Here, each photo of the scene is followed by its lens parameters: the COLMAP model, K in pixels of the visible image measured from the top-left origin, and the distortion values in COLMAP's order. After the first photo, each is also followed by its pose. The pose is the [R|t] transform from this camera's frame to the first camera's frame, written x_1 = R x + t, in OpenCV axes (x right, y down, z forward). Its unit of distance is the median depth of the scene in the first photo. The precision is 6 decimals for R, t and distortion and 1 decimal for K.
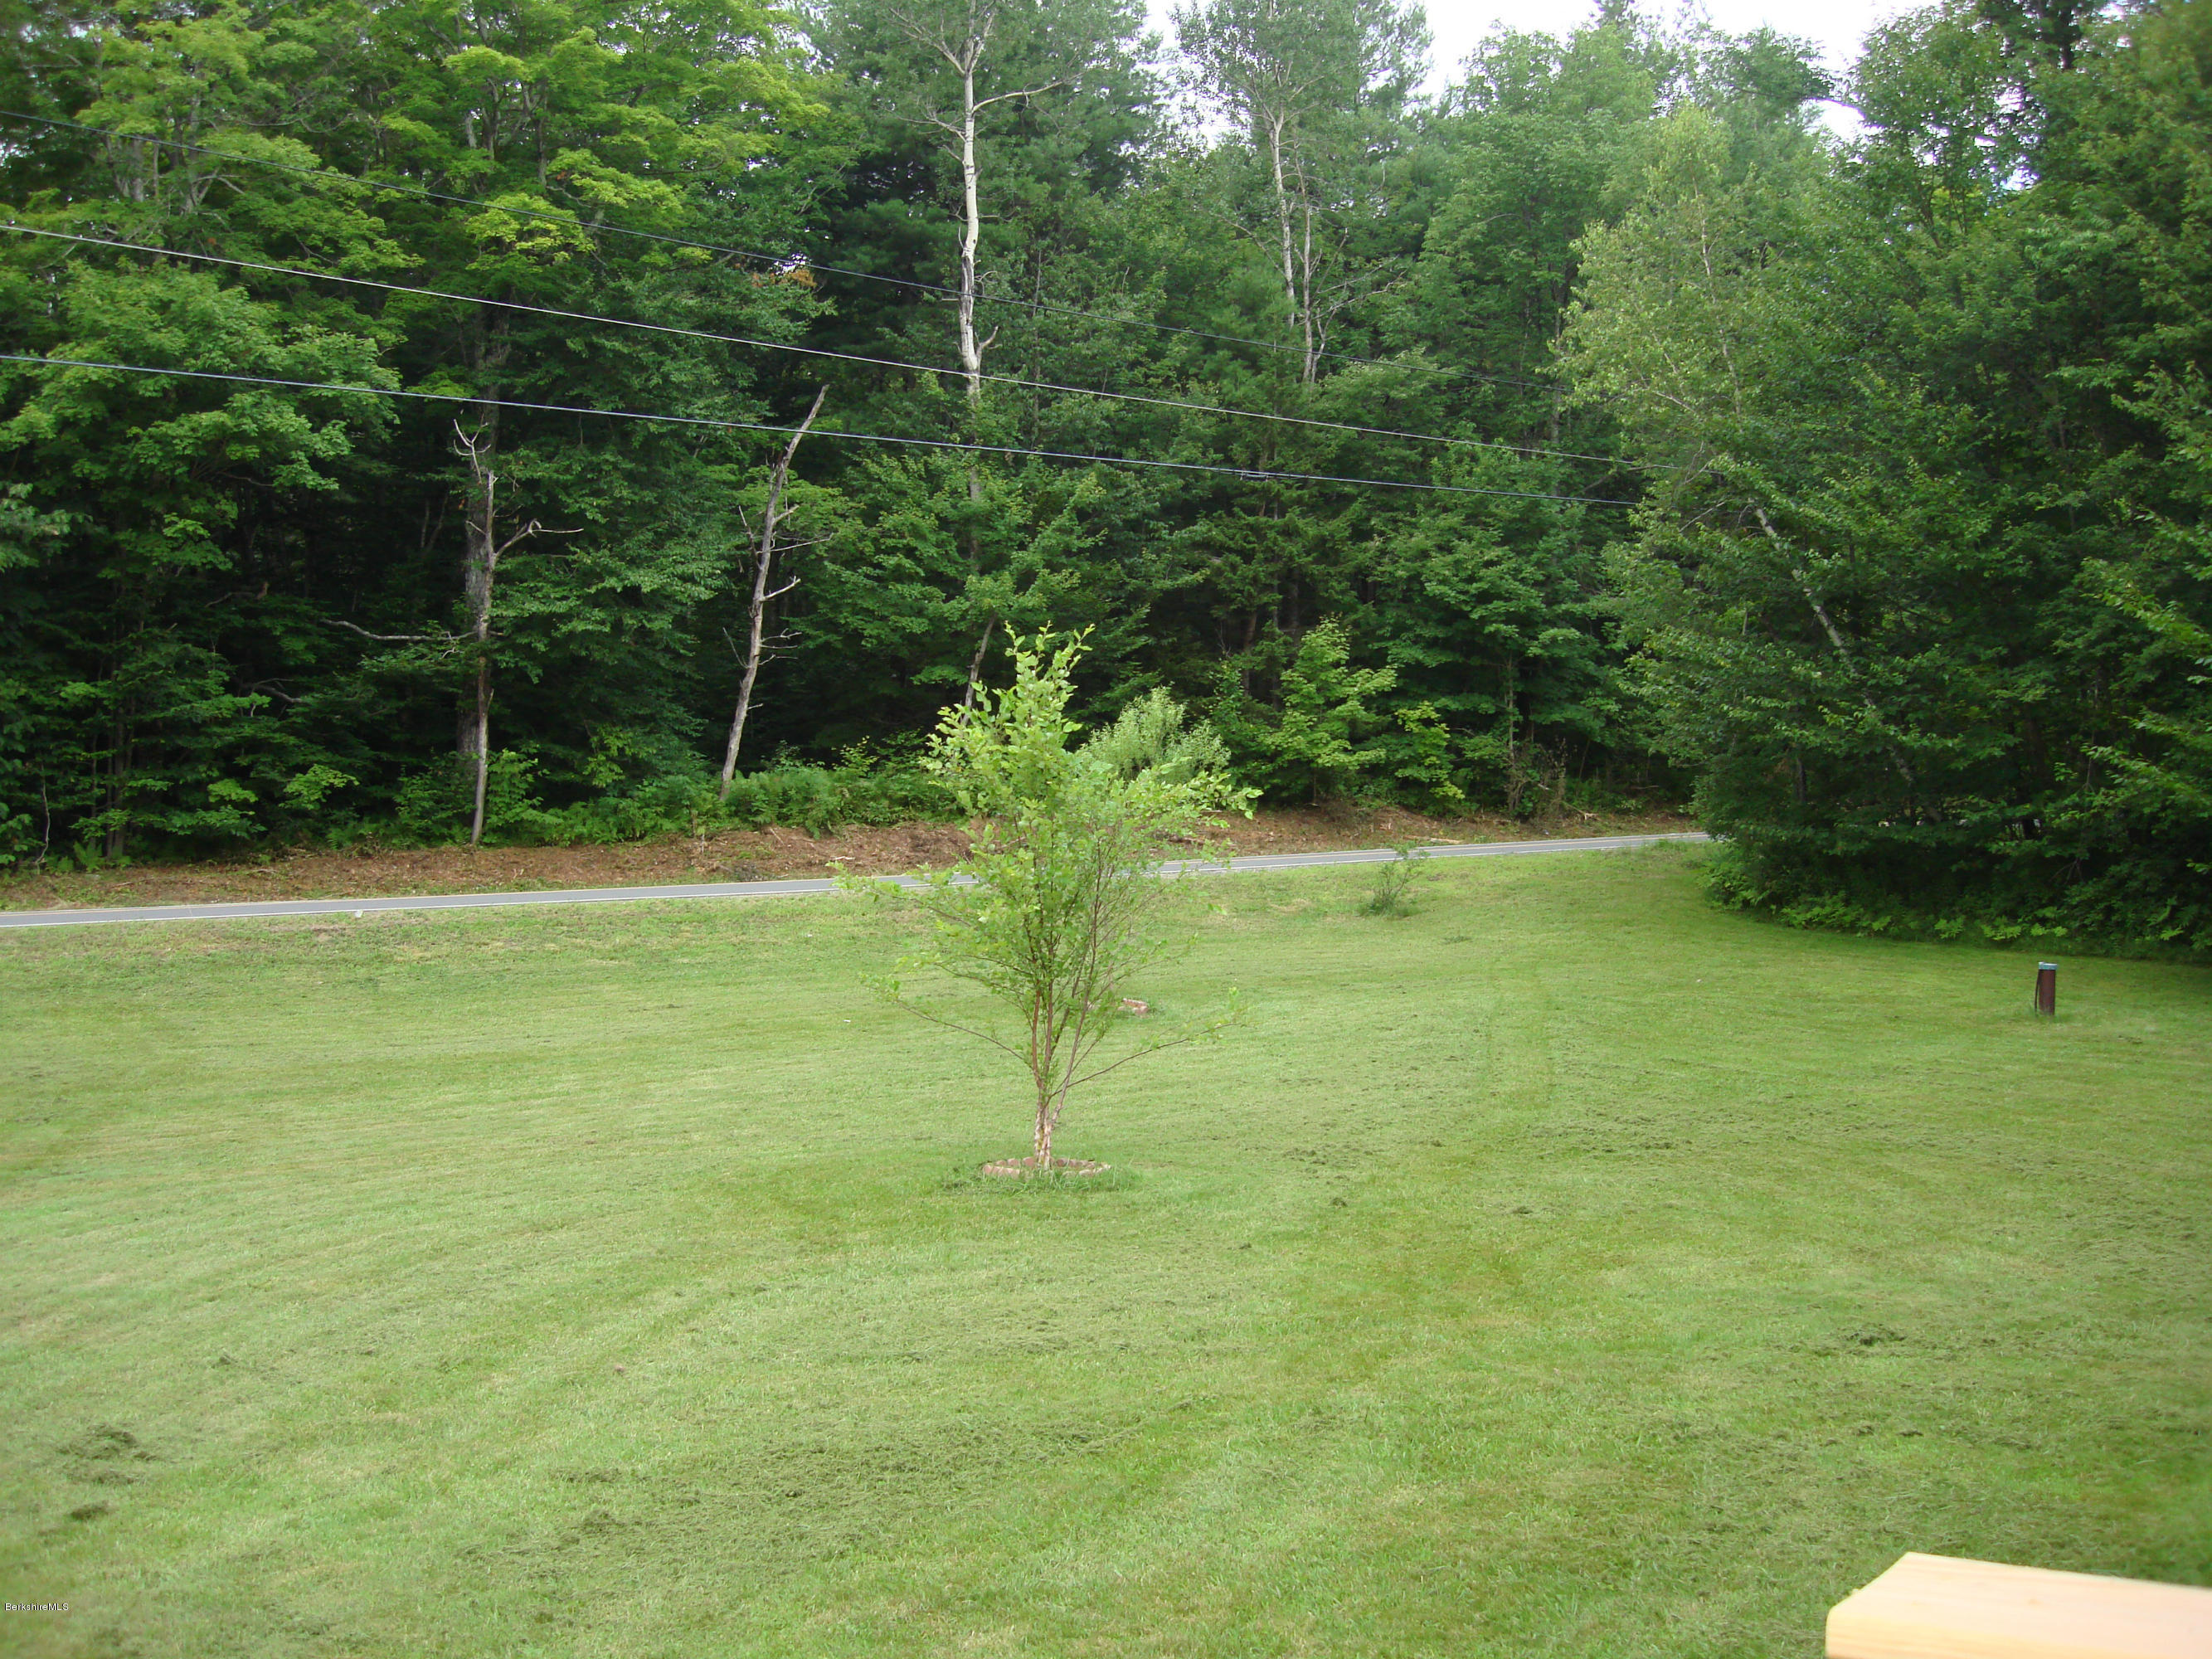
lens RADIAL K [[2443.8, 0, 1106.9], [0, 2443.8, 822.2], [0, 0, 1]] dist [-0.126348, 0.000000]
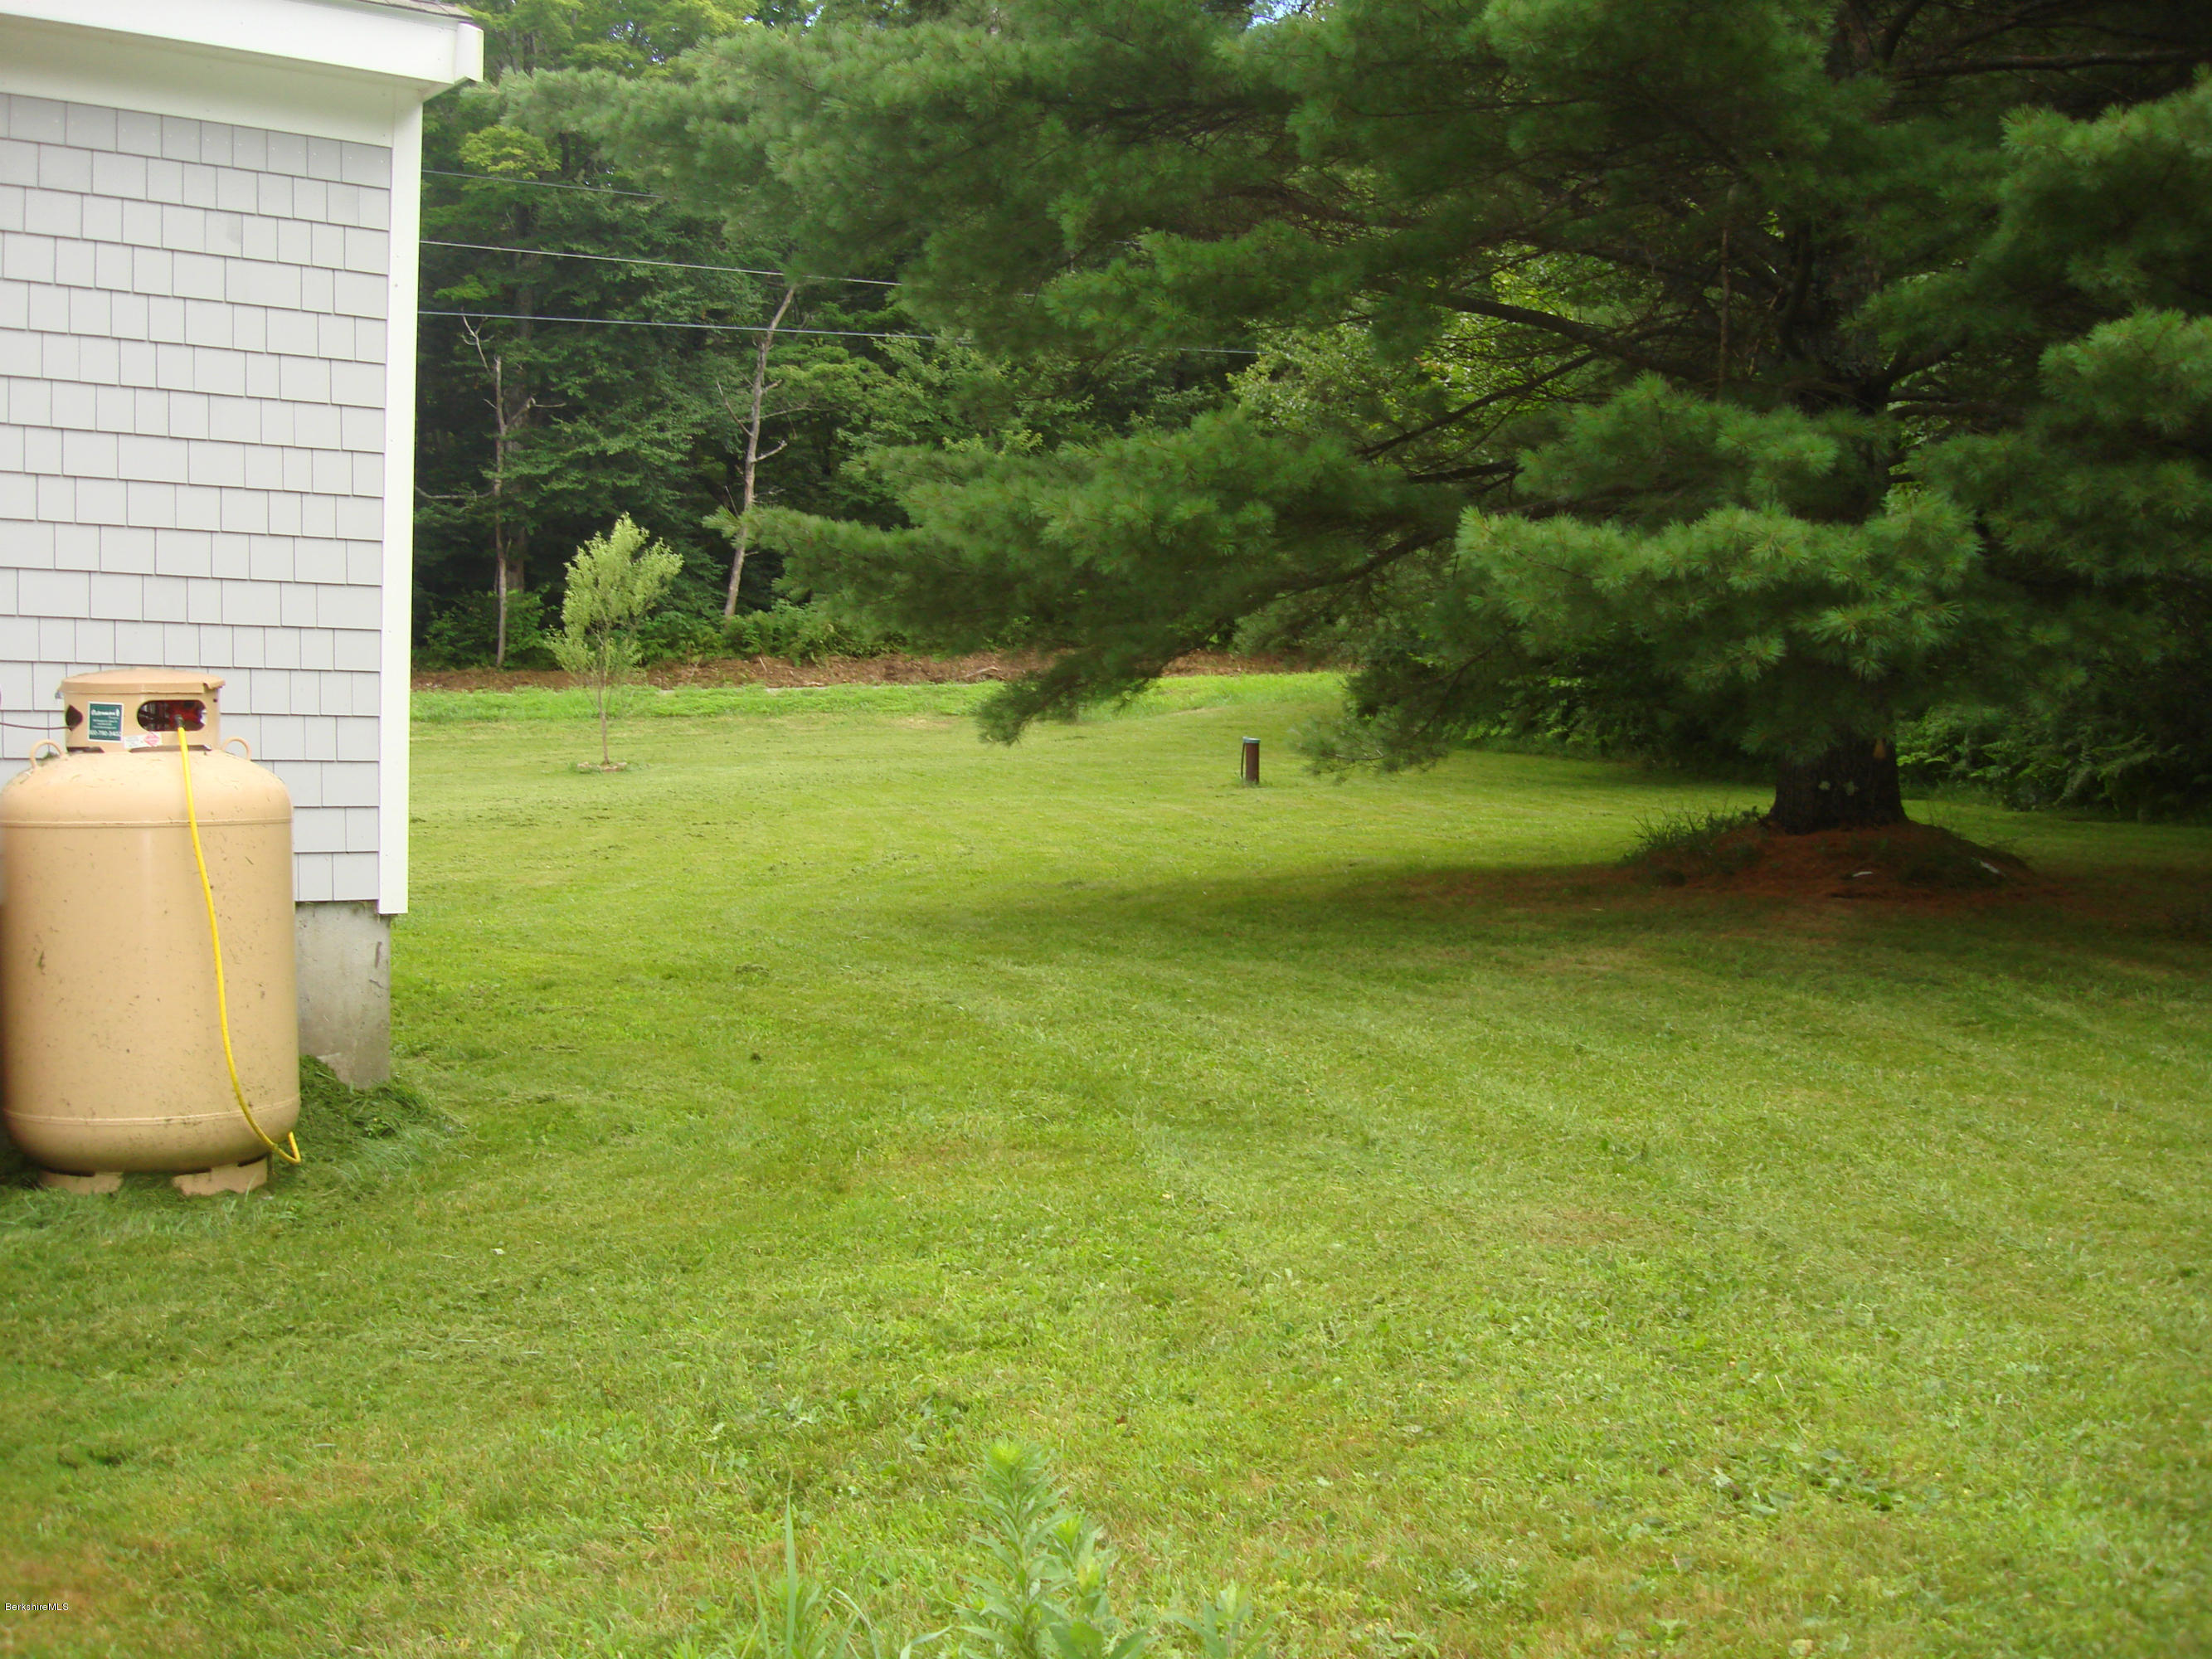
lens RADIAL K [[2443.8, 0, 1105.4], [0, 2443.8, 836.9], [0, 0, 1]] dist [-0.126348, 0.000000]
pose [[0.968210, 0.024121, -0.248972, 0.338270], [-0.010439, 0.998369, 0.056128, 0.022316], [0.249920, -0.051745, 0.966883, -0.095973]]
